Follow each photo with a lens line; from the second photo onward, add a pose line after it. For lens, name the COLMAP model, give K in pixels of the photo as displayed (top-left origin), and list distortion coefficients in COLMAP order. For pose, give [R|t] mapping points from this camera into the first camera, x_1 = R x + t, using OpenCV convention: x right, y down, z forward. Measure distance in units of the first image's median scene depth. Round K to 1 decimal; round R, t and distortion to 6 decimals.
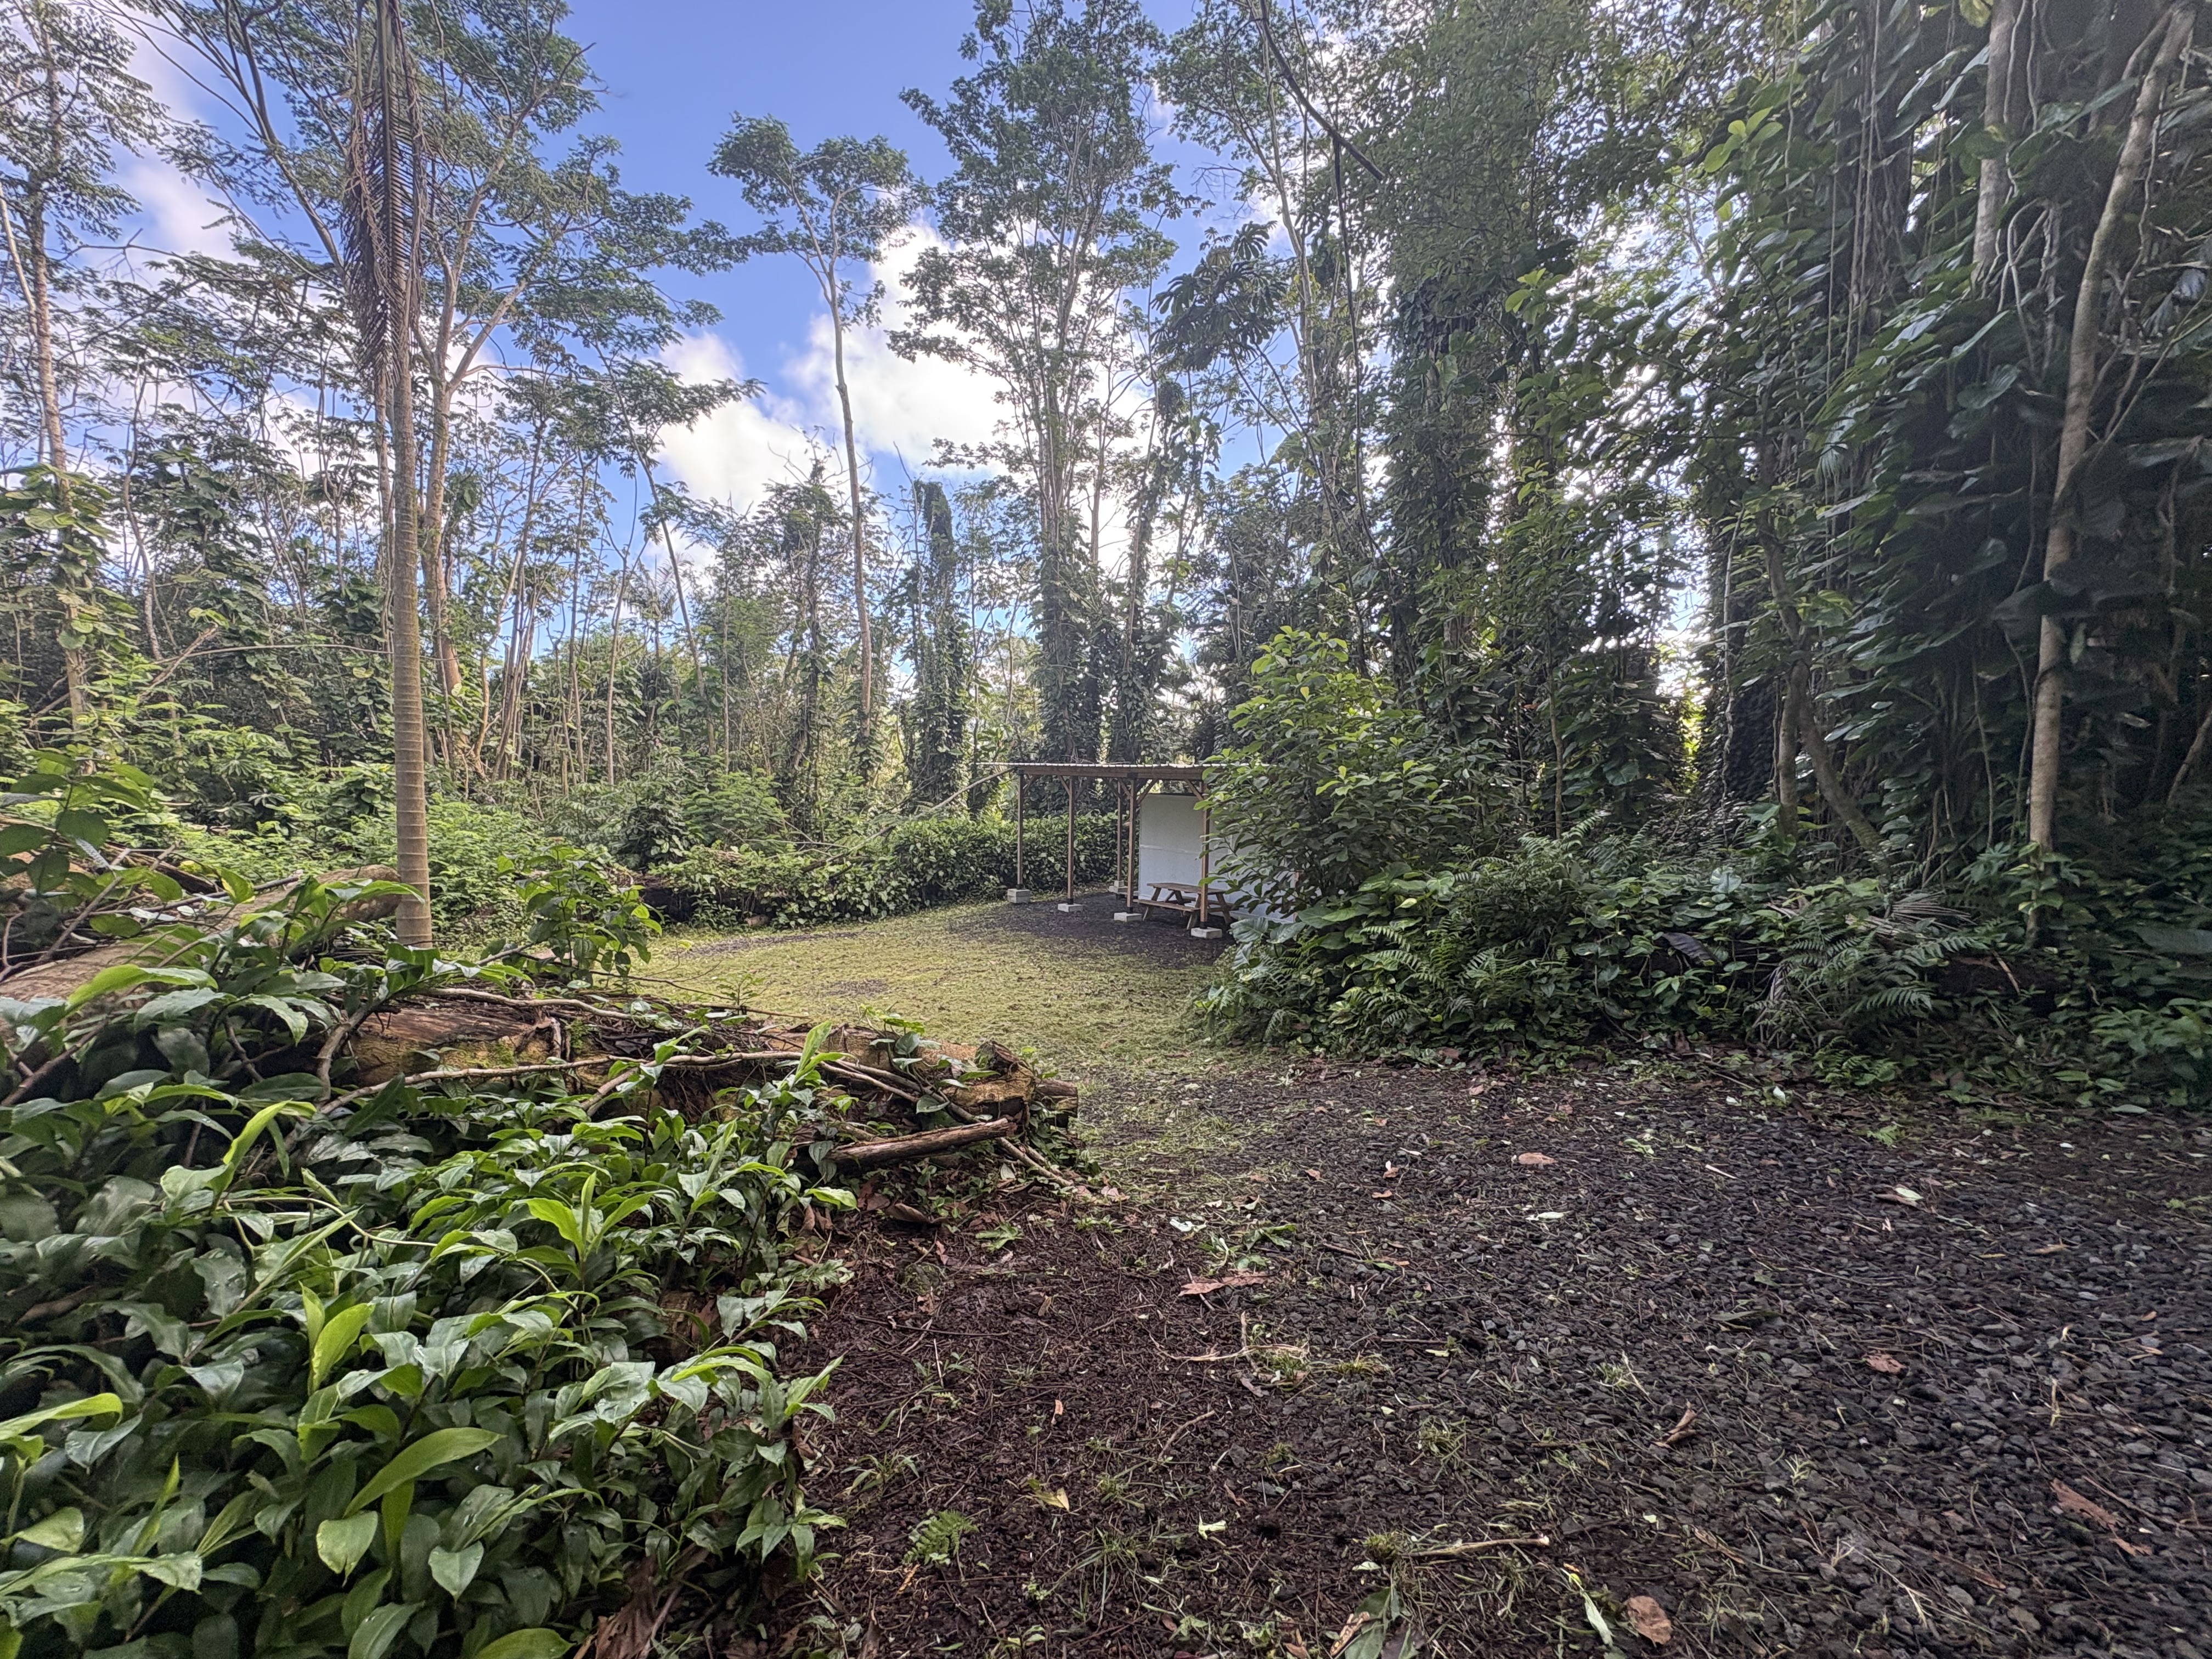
lens RADIAL K [[883.5, 0, 1100.3], [0, 883.5, 831.7], [0, 0, 1]] dist [0.000323, -0.000606]
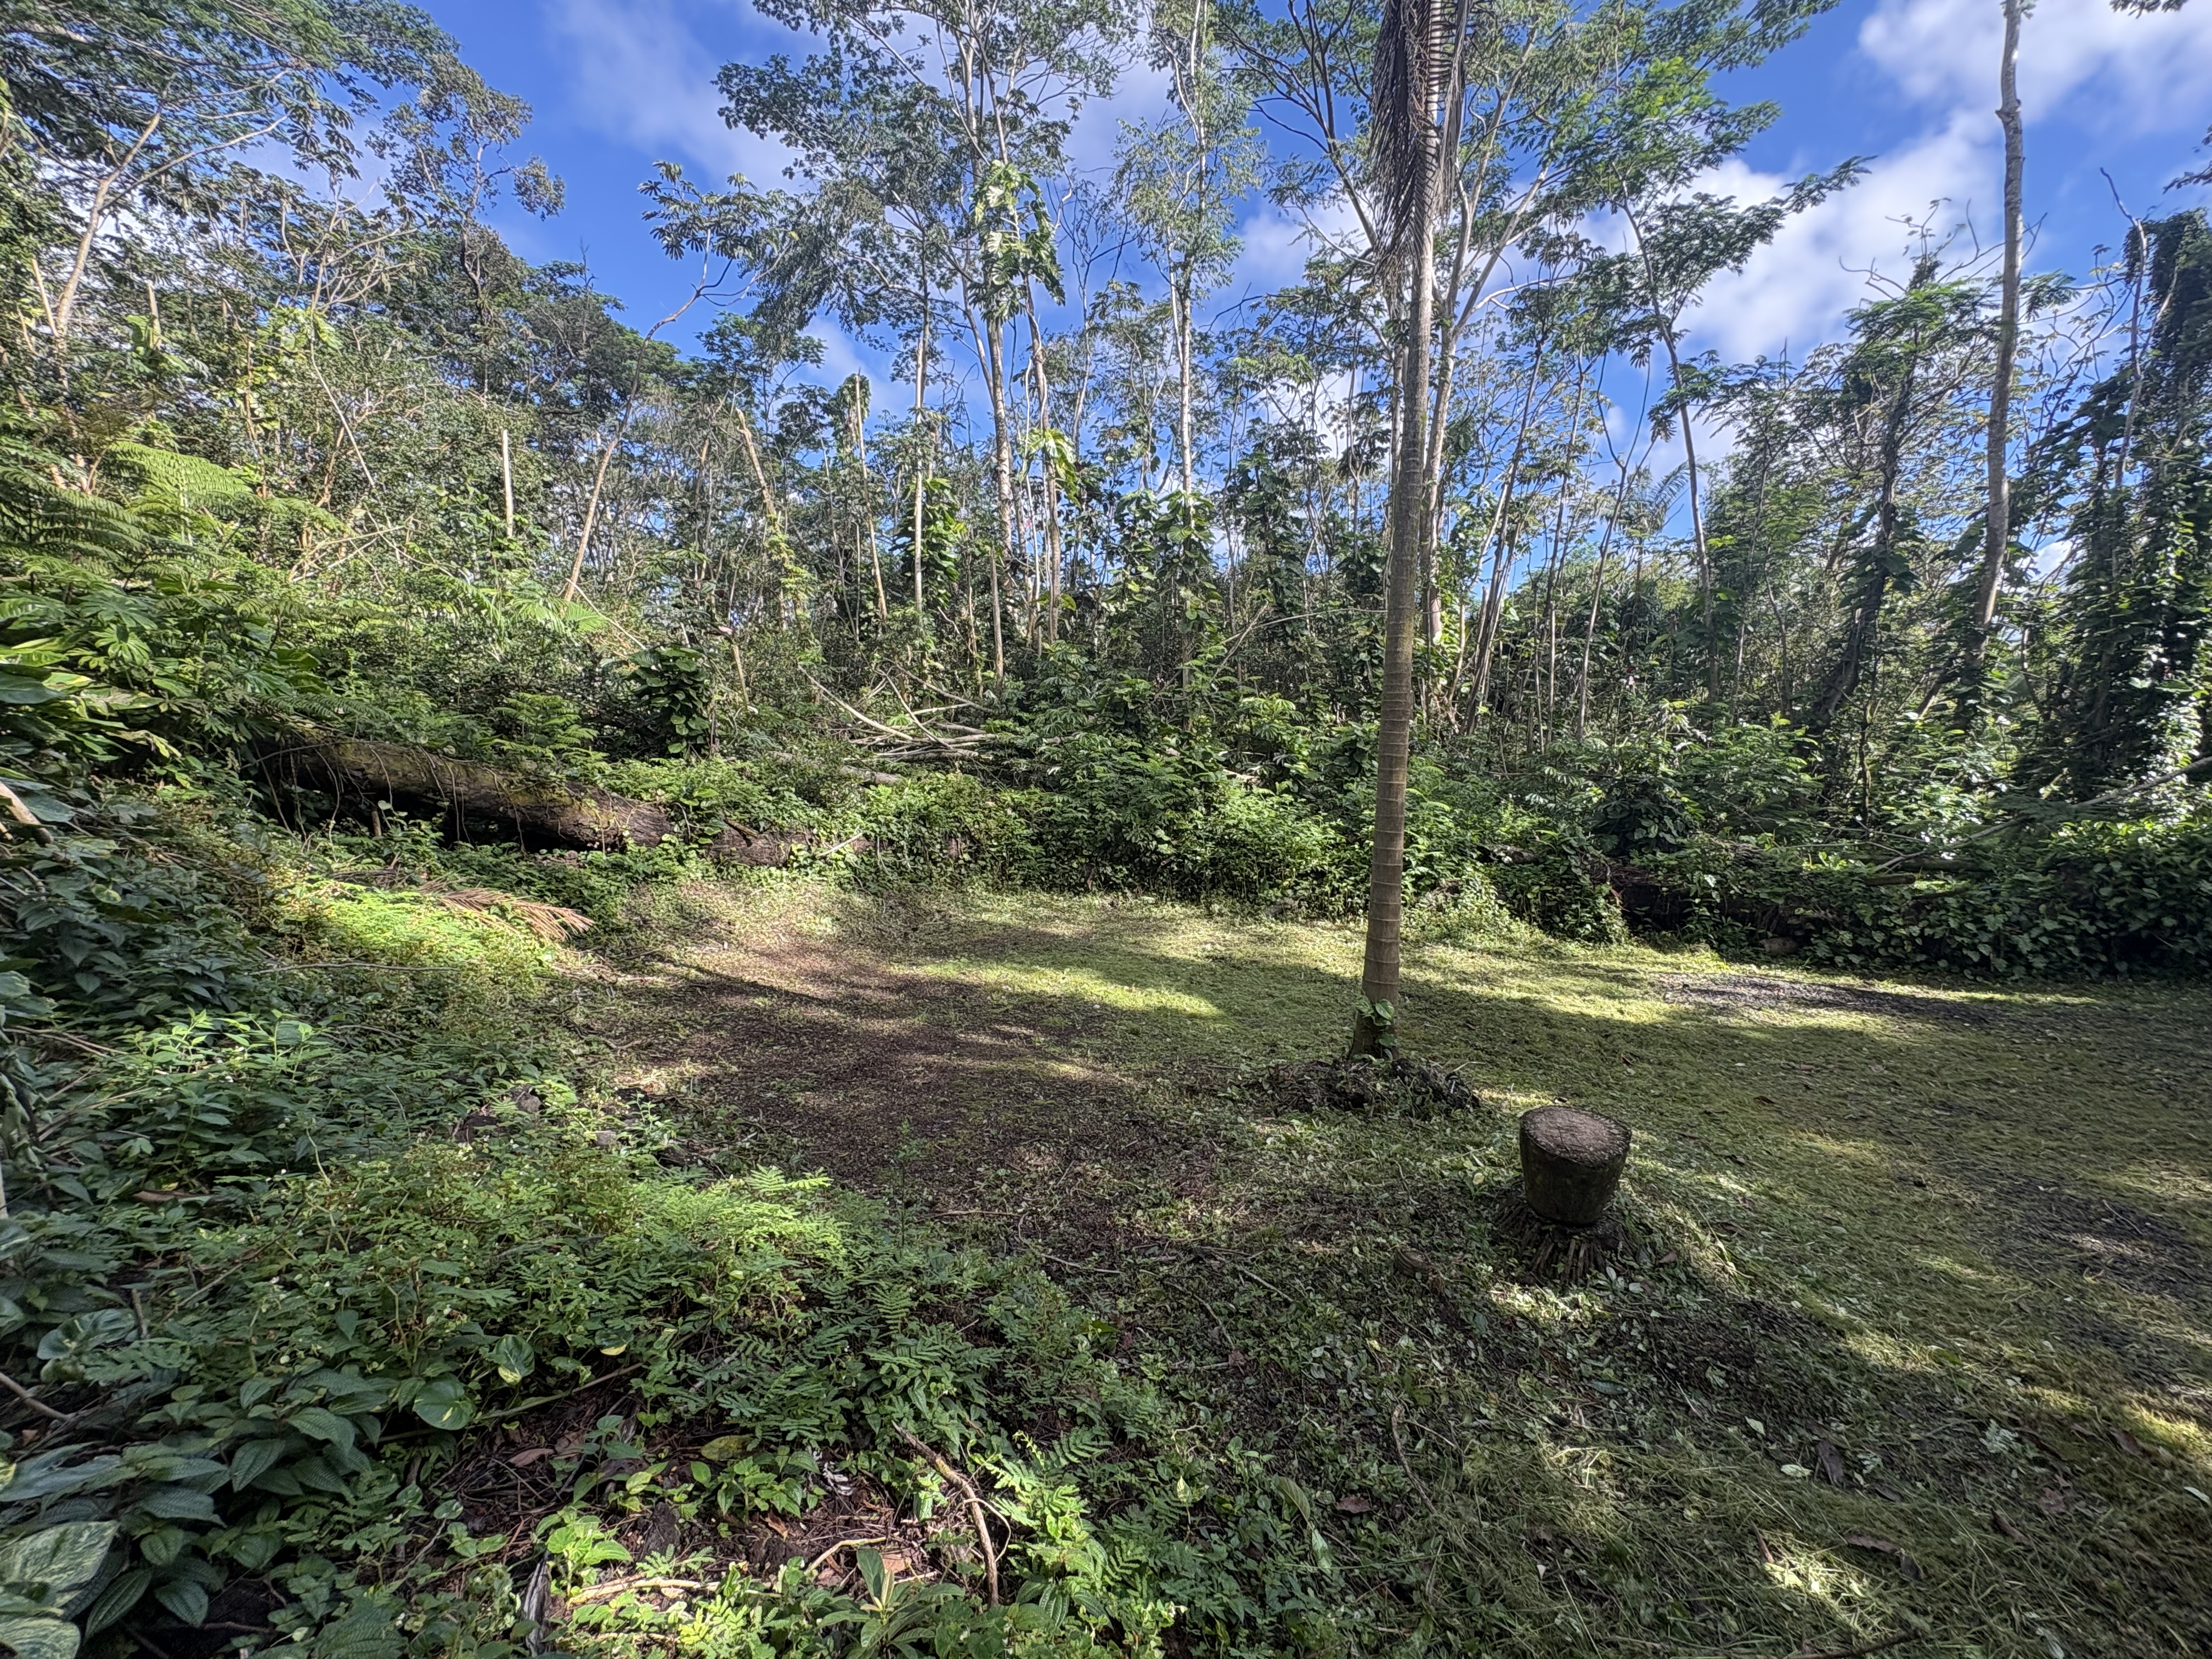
lens RADIAL K [[883.5, 0, 1100.3], [0, 883.5, 831.7], [0, 0, 1]] dist [0.000323, -0.000606]
pose [[0.557574, 0.112680, -0.822444, -0.091897], [-0.045008, 0.993391, 0.105588, -0.033340], [0.828906, -0.021856, 0.558960, 0.114220]]
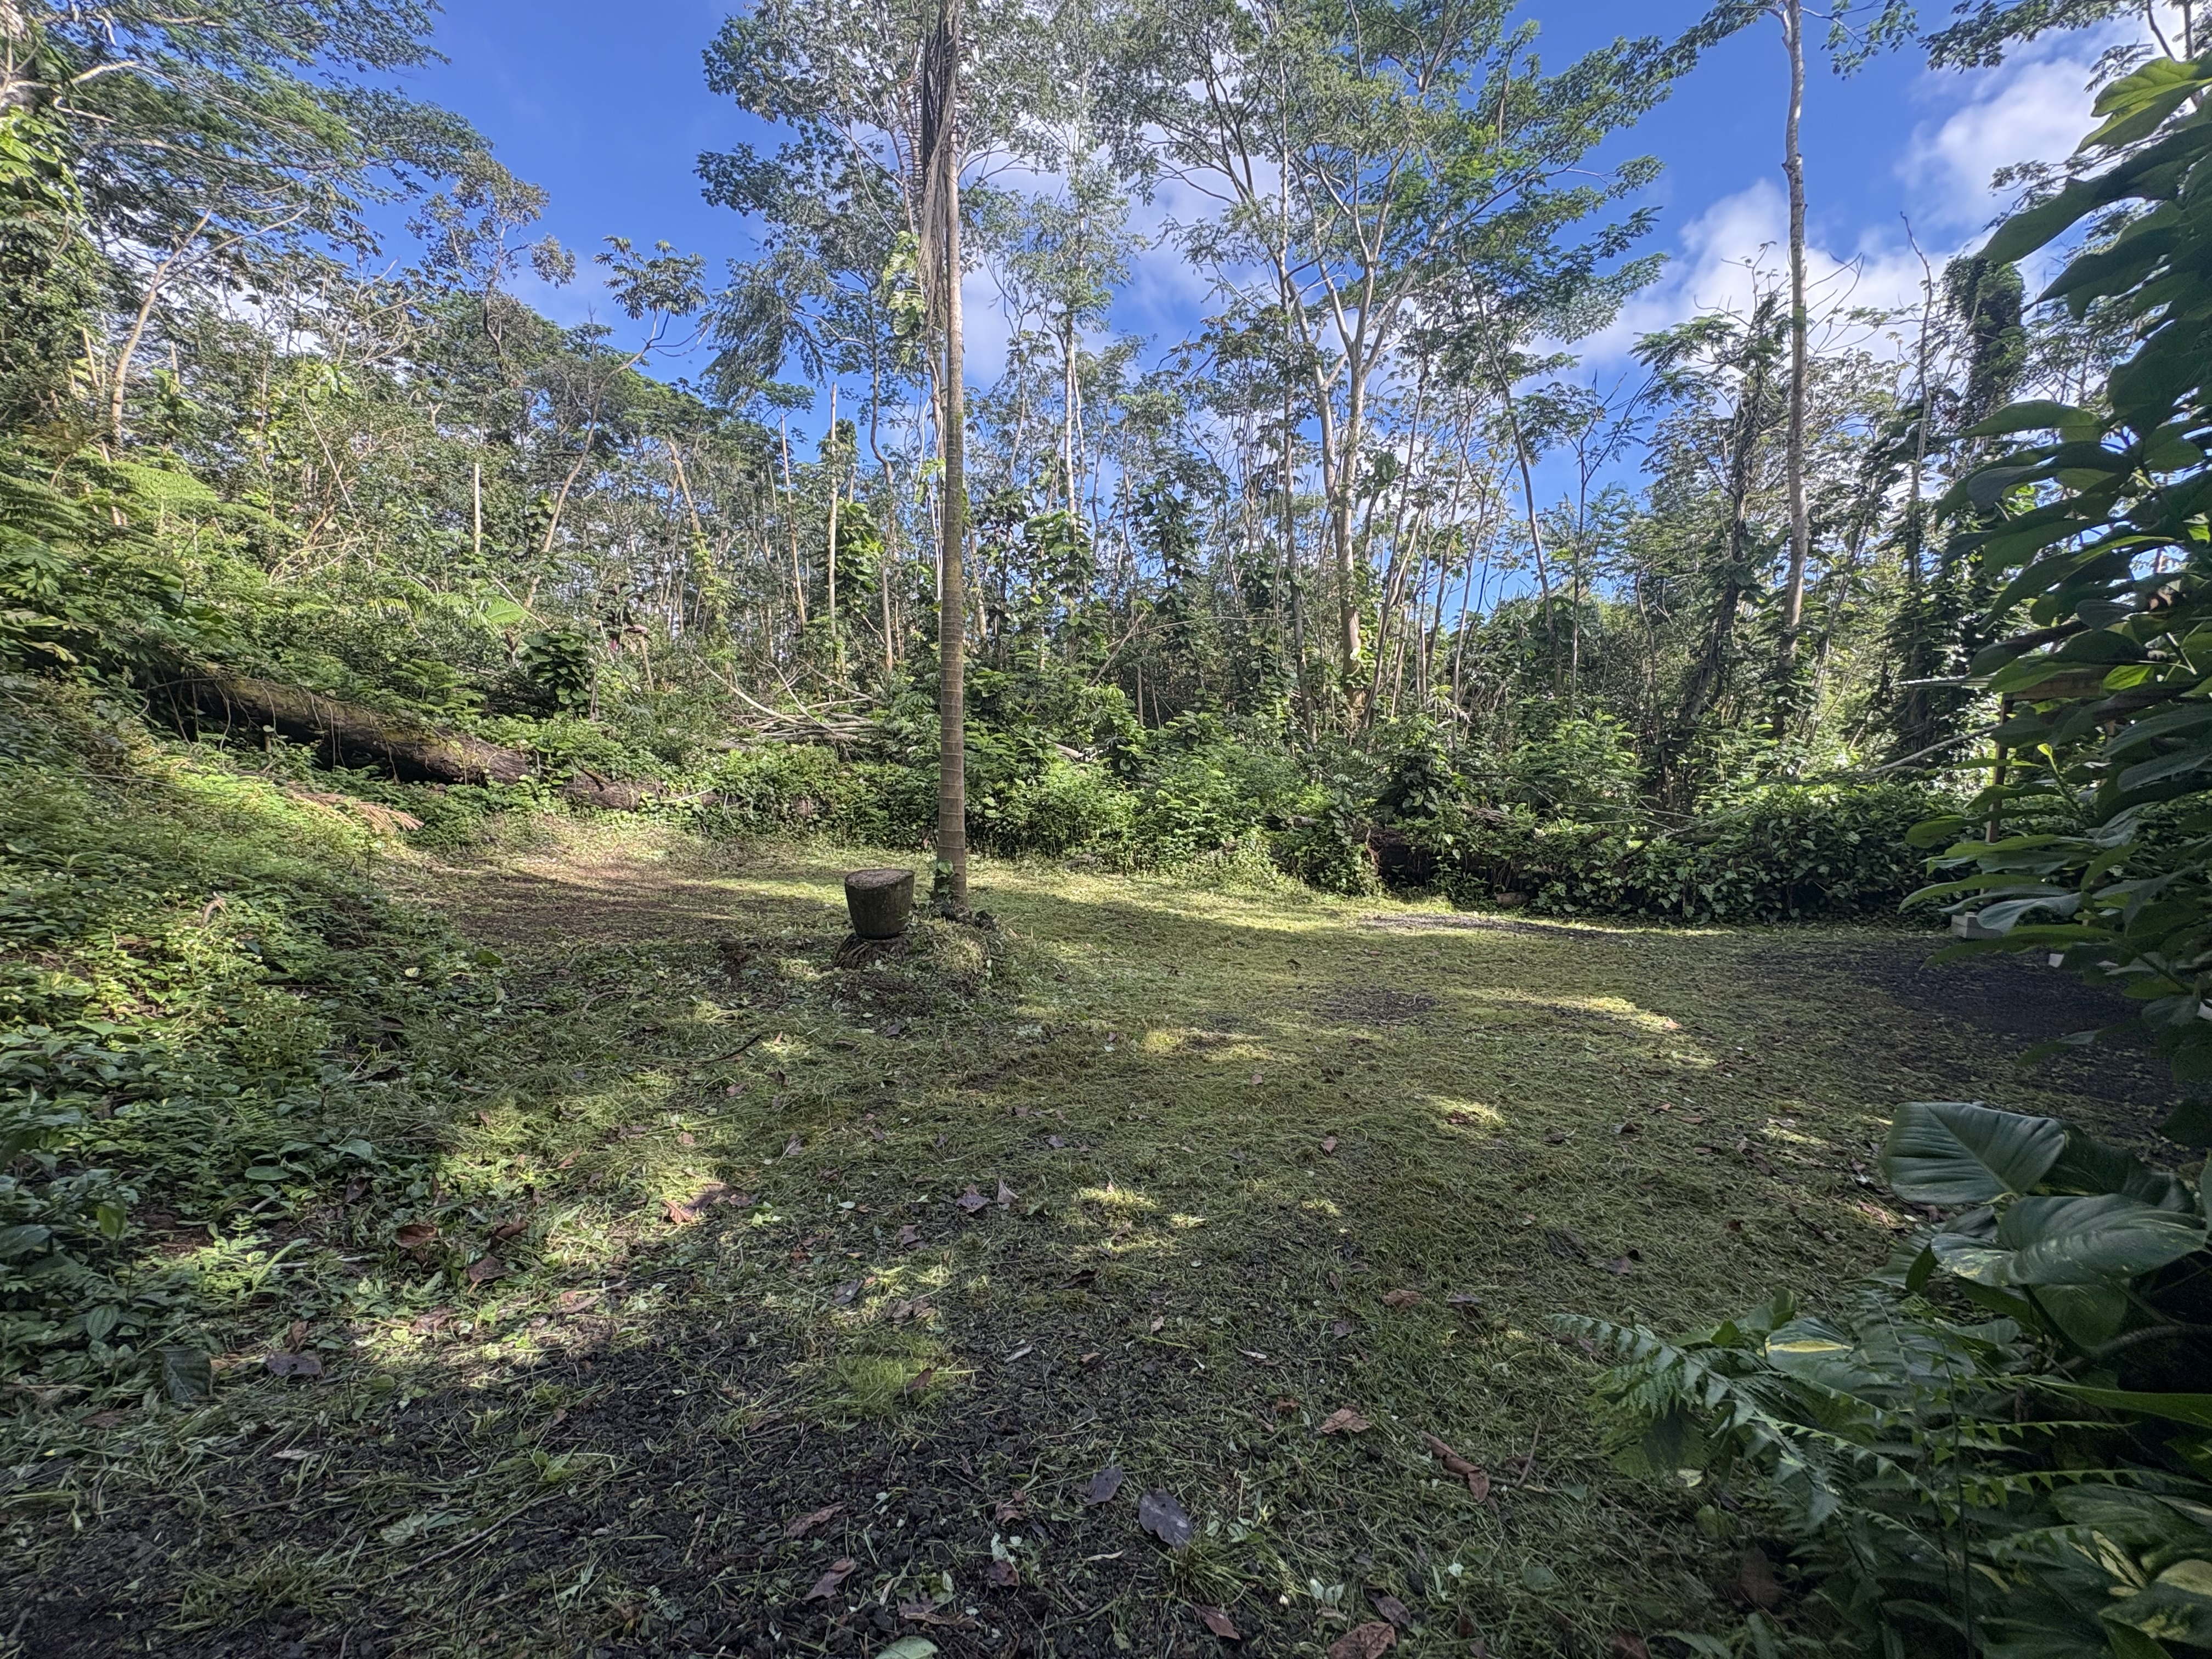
lens RADIAL K [[886.8, 0, 1106.0], [0, 886.8, 829.5], [0, 0, 1]] dist [0.000472, 0.000350]
pose [[0.508761, 0.079049, -0.857271, 0.084264], [-0.055056, 0.996725, 0.059234, 0.009075], [0.859146, 0.017062, 0.511447, 0.217819]]
